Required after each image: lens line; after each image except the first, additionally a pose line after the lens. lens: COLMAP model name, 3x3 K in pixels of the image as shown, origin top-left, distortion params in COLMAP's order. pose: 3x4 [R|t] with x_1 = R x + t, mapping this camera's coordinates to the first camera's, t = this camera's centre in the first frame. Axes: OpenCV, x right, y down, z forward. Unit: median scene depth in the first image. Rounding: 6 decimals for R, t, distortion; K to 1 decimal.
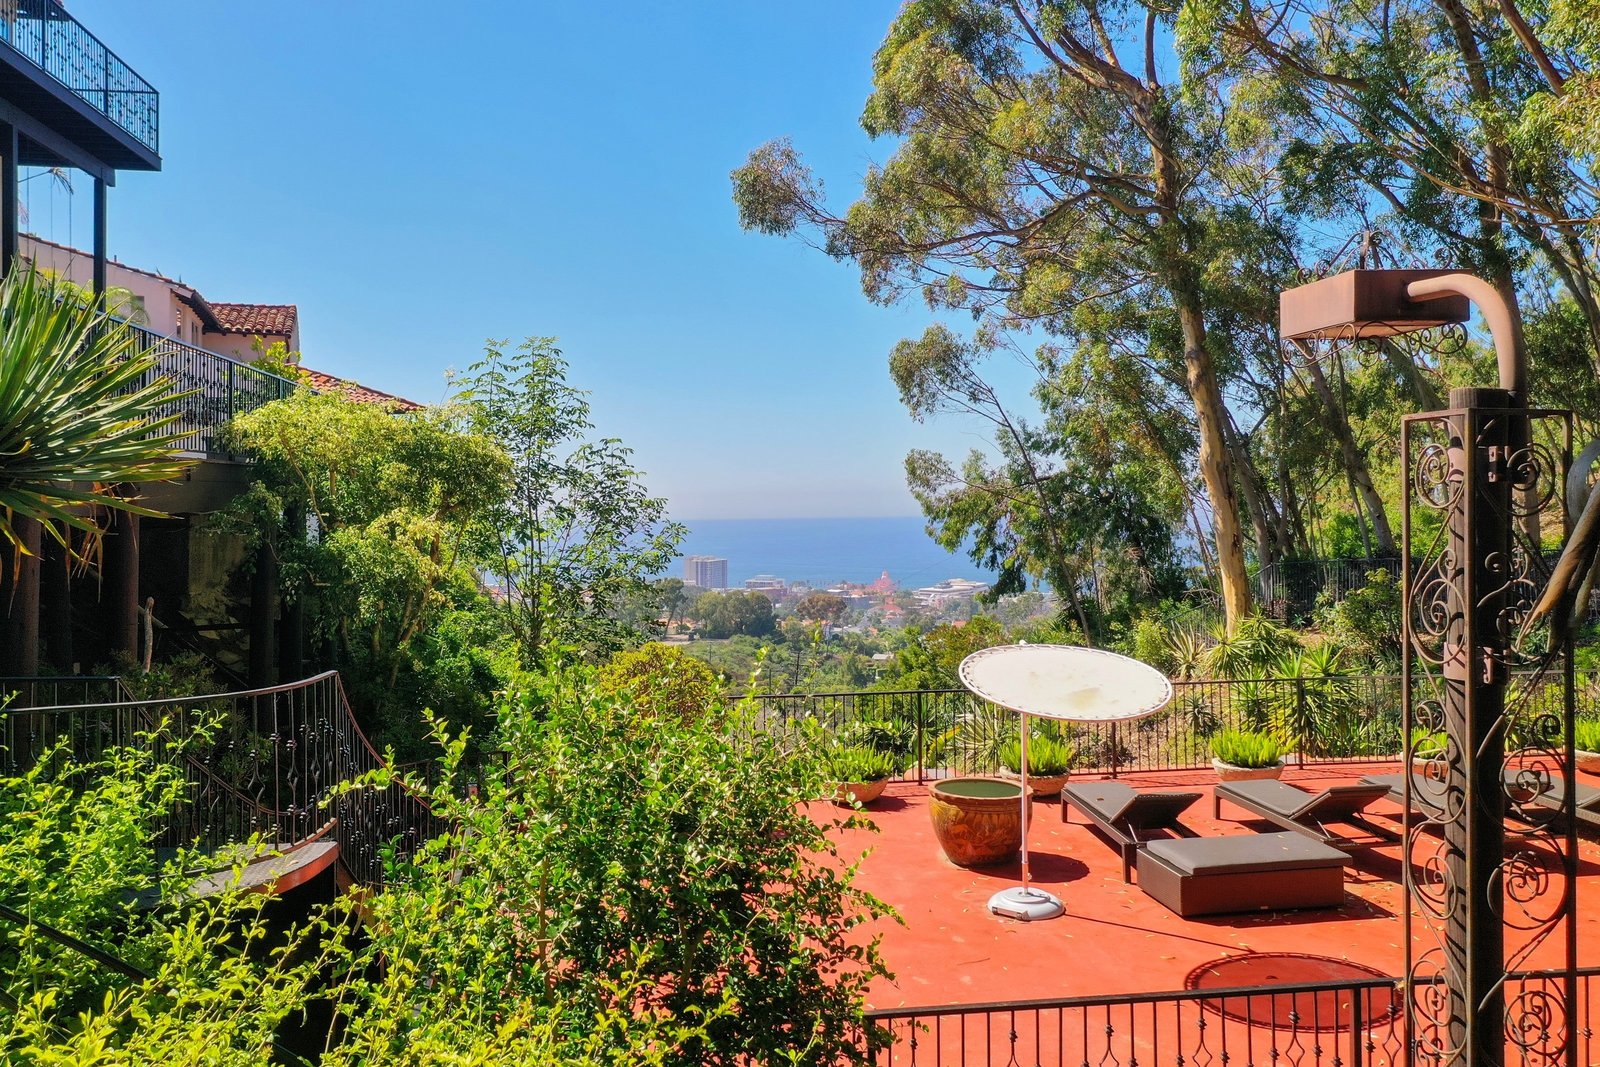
lens RADIAL K [[1306.6, 0, 808.7], [0, 1306.6, 464.4], [0, 0, 1]] dist [0.011112, 0.008606]
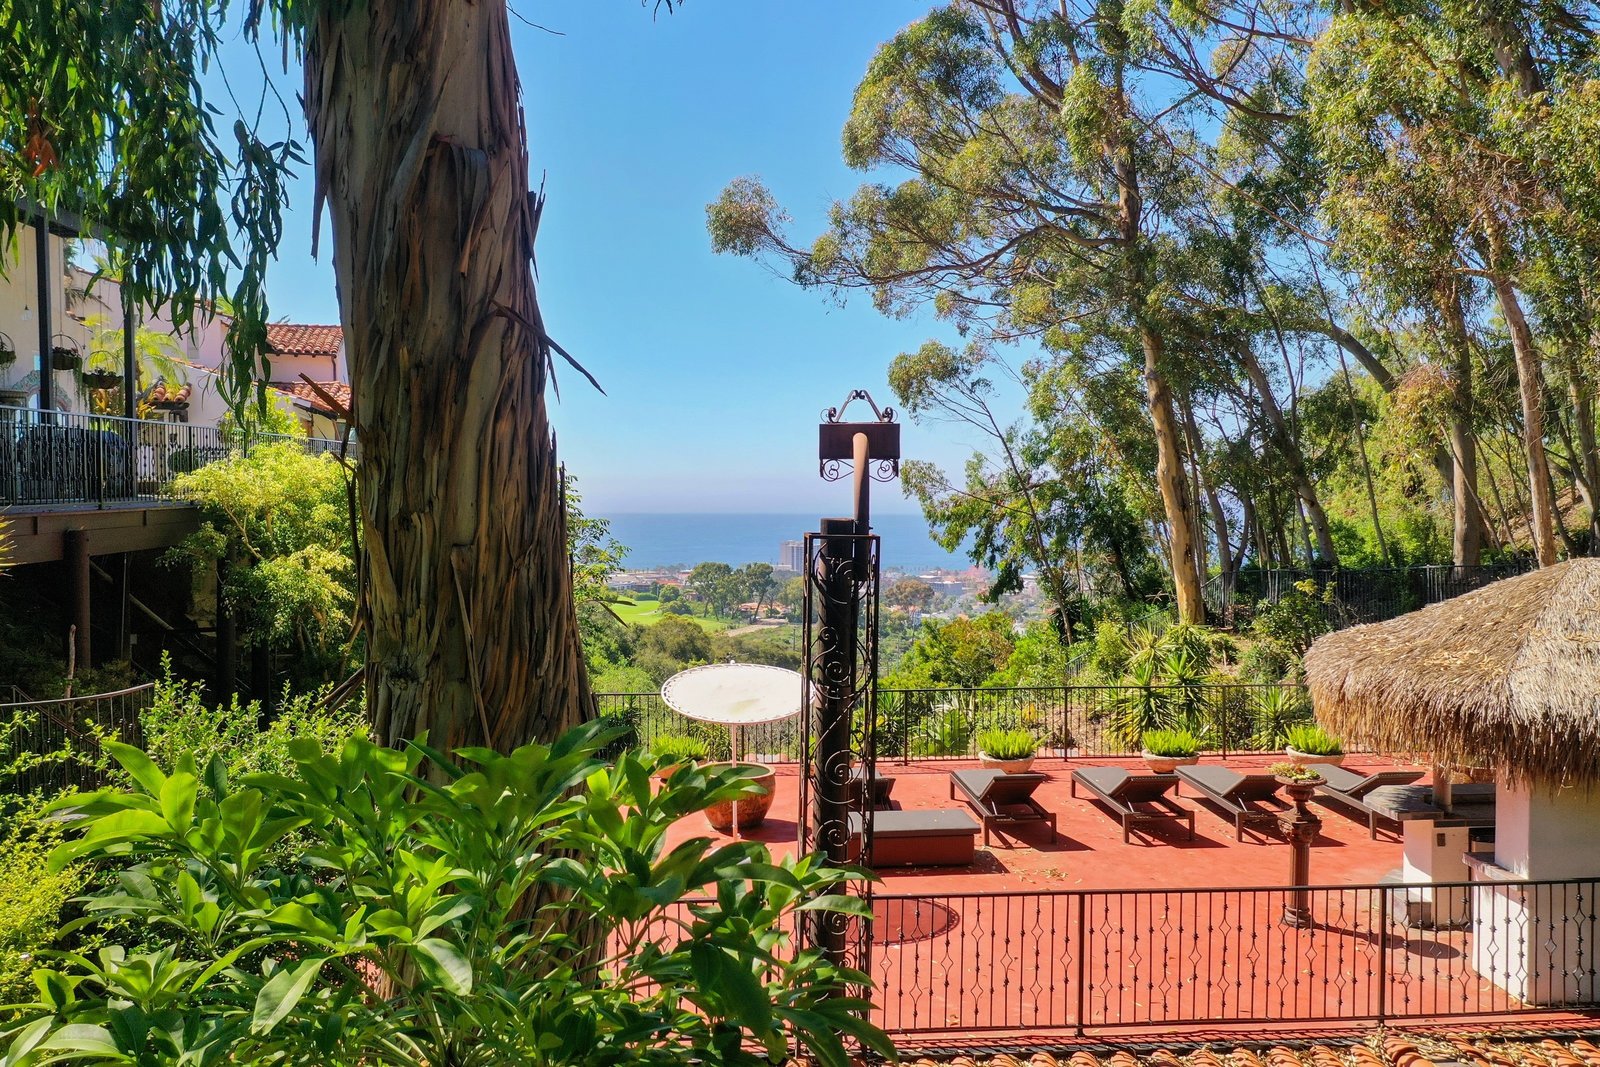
lens RADIAL K [[1303.4, 0, 800.0], [0, 1303.4, 533.5], [0, 0, 1]] dist [0.012263, 0.009092]
pose [[0.996372, 0.008037, -0.084719, 0.083175], [-0.002533, 0.997890, 0.064882, -0.018941], [0.085062, -0.064432, 0.994290, -0.070719]]
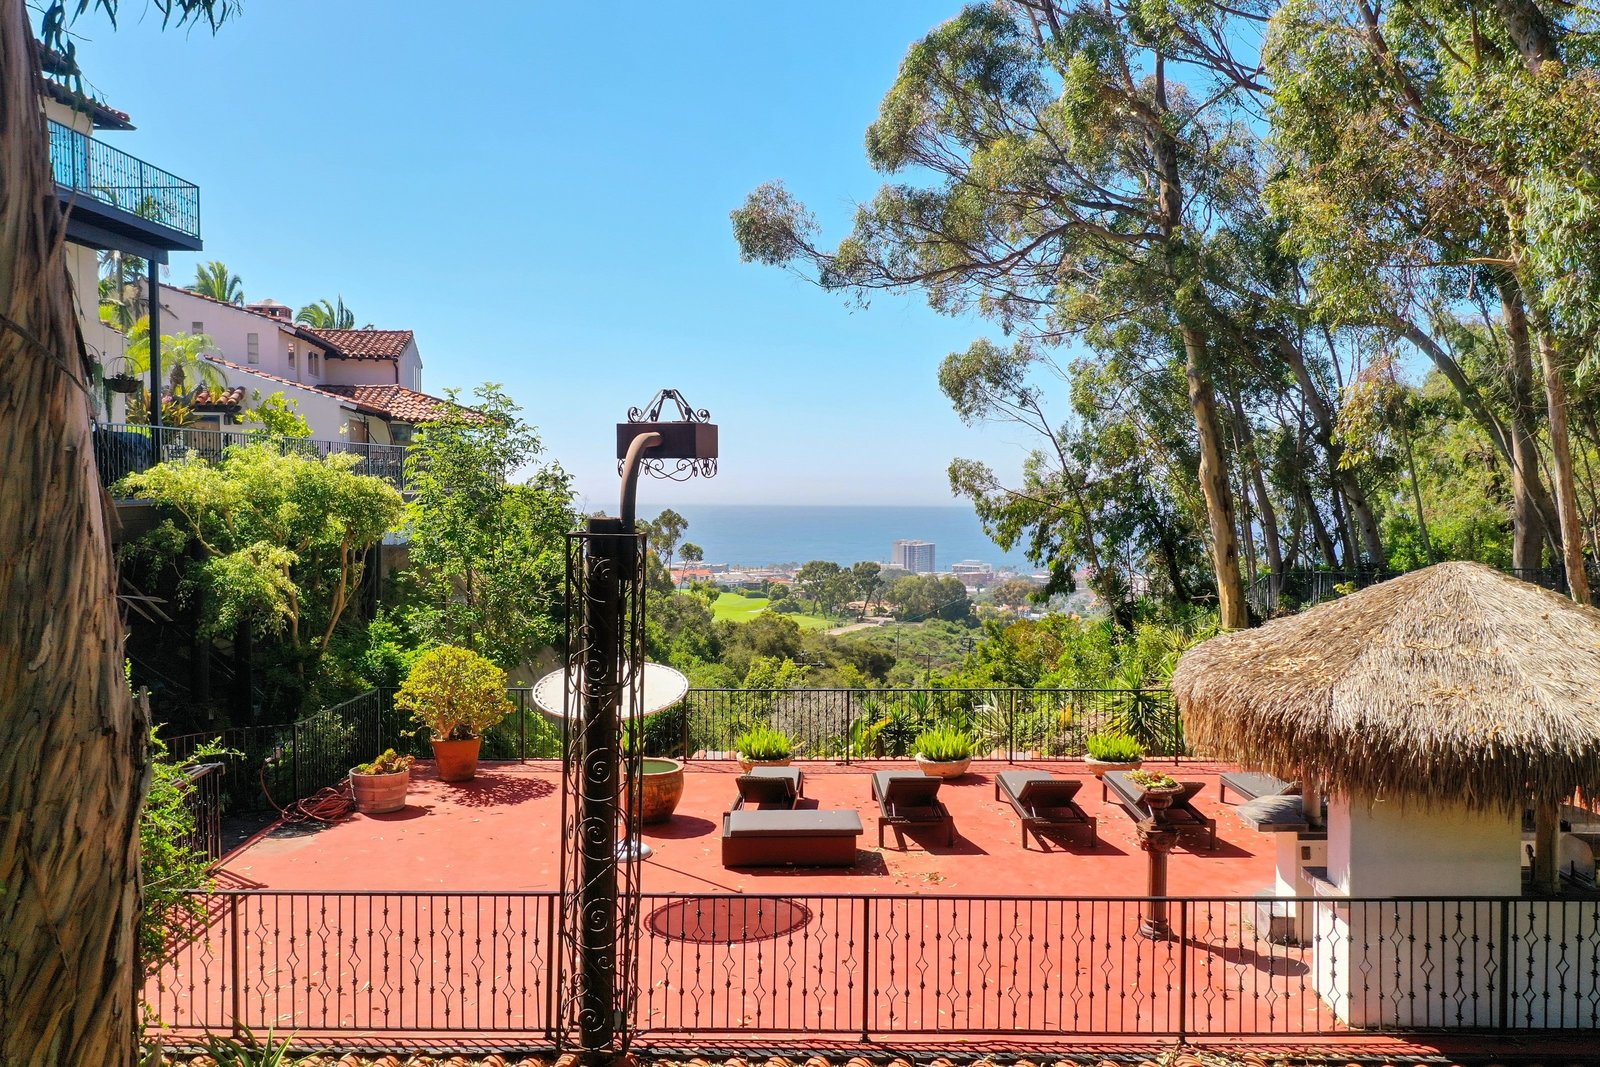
lens RADIAL K [[1291.9, 0, 800.0], [0, 1291.9, 533.5], [0, 0, 1]] dist [0.014292, 0.004831]
pose [[0.984535, 0.012196, -0.174760, 0.140081], [-0.000684, 0.997834, 0.065784, -0.018921], [0.175184, -0.064647, 0.982411, -0.061236]]
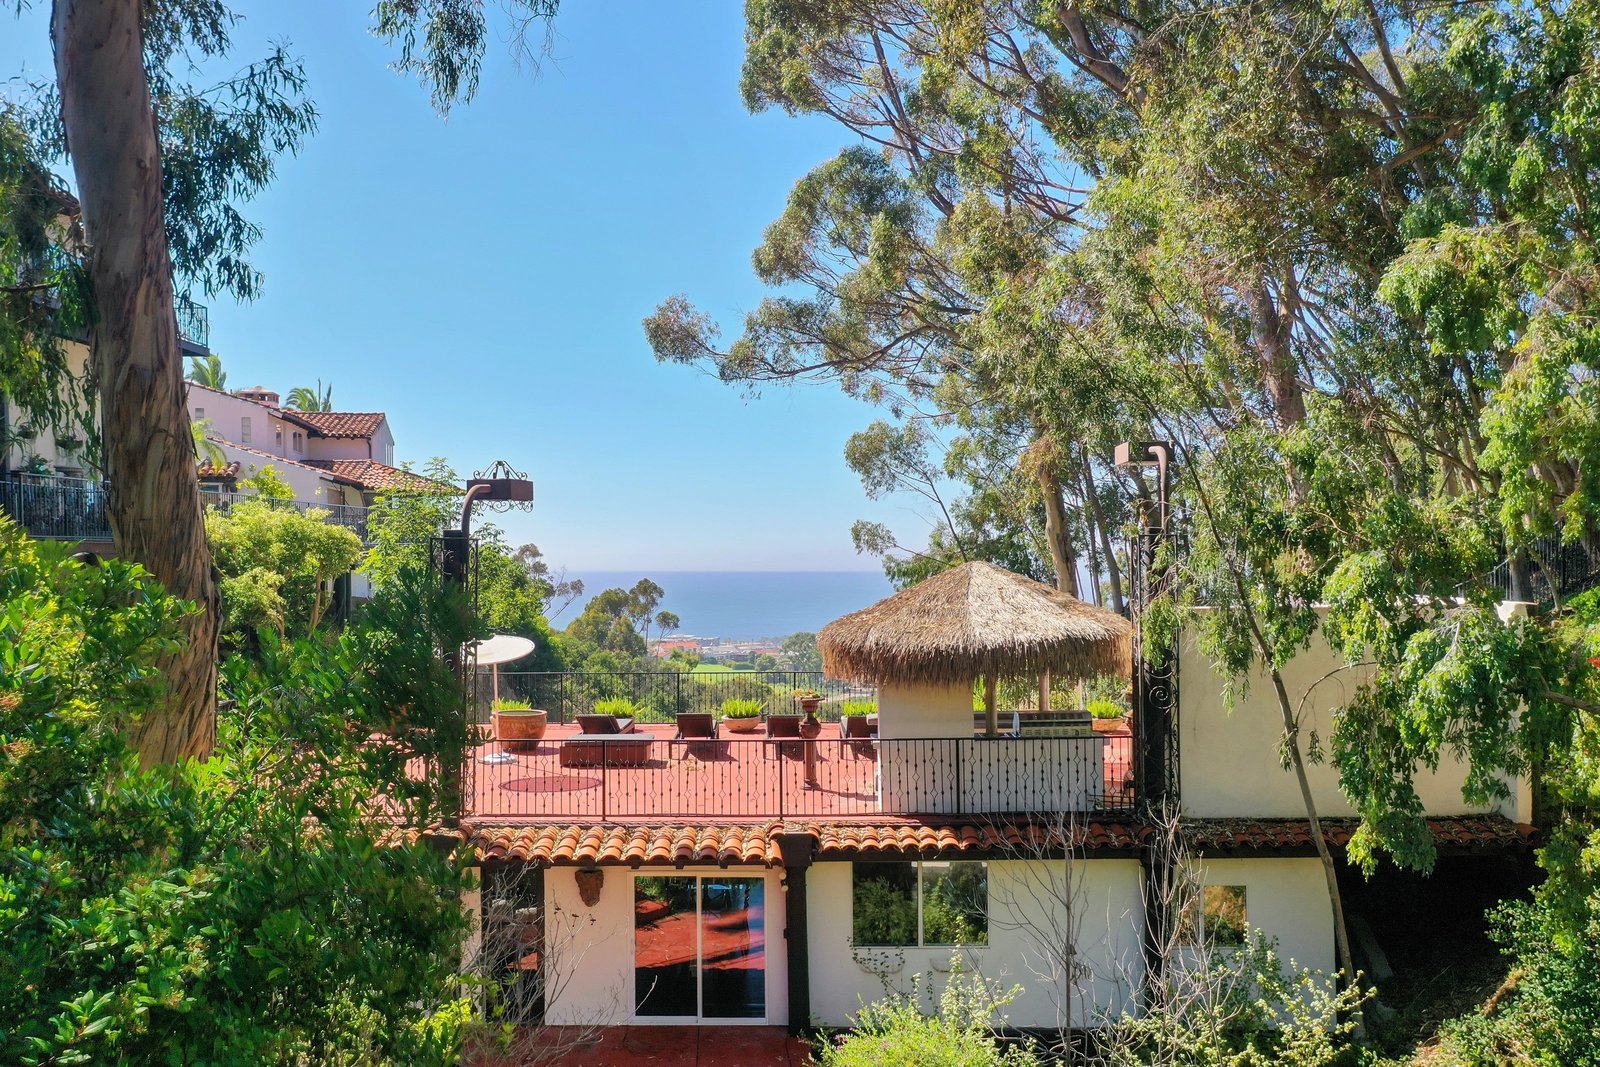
lens RADIAL K [[1297.9, 0, 858.0], [0, 1297.9, 595.4], [0, 0, 1]] dist [0.000700, -0.003330]
pose [[0.991606, 0.004903, -0.129202, 0.247598], [0.002266, 0.998469, 0.055277, -0.008960], [0.129275, -0.055105, 0.990076, -0.238702]]
